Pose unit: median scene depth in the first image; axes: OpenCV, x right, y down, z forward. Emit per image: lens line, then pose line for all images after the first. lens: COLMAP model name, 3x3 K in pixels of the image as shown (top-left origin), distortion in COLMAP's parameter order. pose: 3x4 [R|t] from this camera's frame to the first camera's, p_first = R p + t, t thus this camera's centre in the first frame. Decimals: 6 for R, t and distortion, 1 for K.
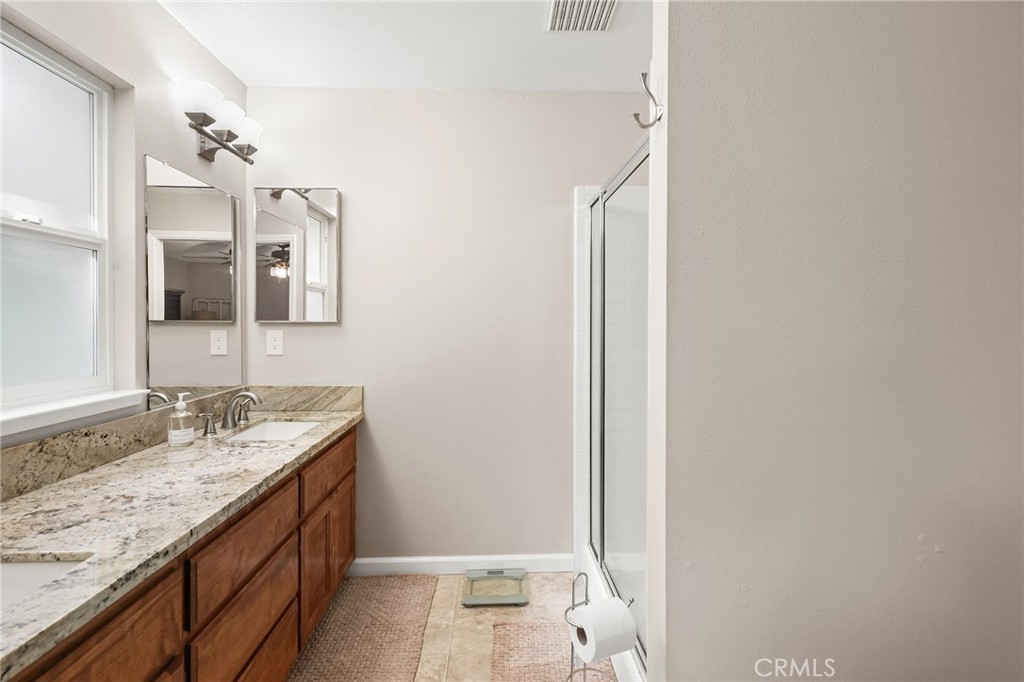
lens RADIAL K [[462.4, 0, 521.3], [0, 462.4, 324.4], [0, 0, 1]] dist [-0.036198, 0.001151]
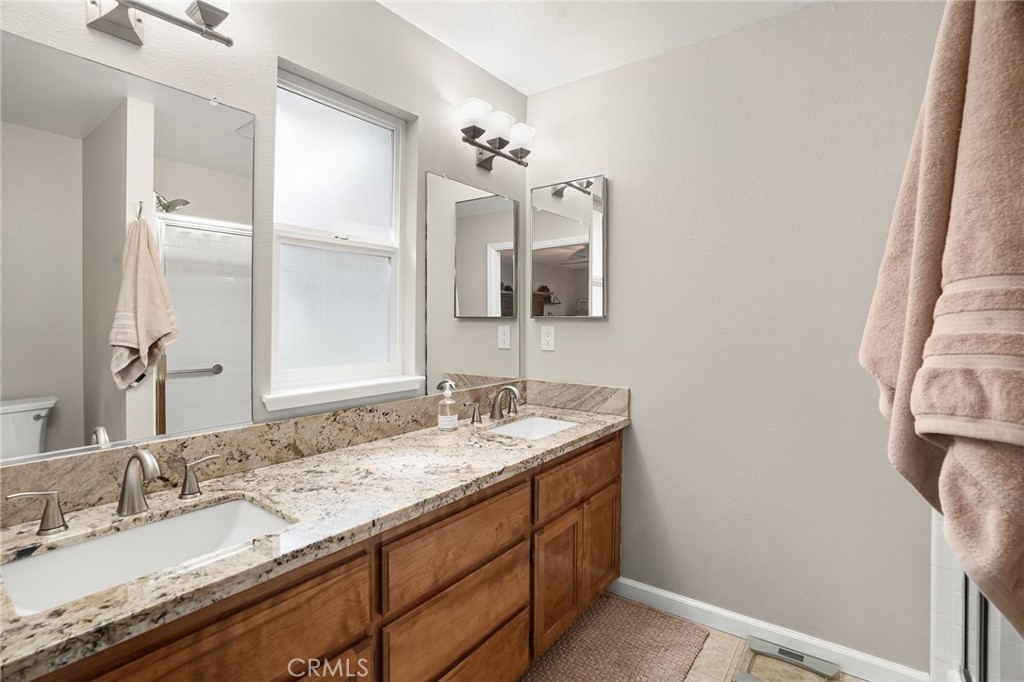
lens RADIAL K [[462.4, 0, 521.3], [0, 462.4, 324.4], [0, 0, 1]] dist [-0.036198, 0.001151]
pose [[0.760190, 0.004591, -0.649685, 0.136081], [-0.002242, 0.999988, 0.004444, 0.006282], [0.649697, -0.001921, 0.760191, 0.311228]]
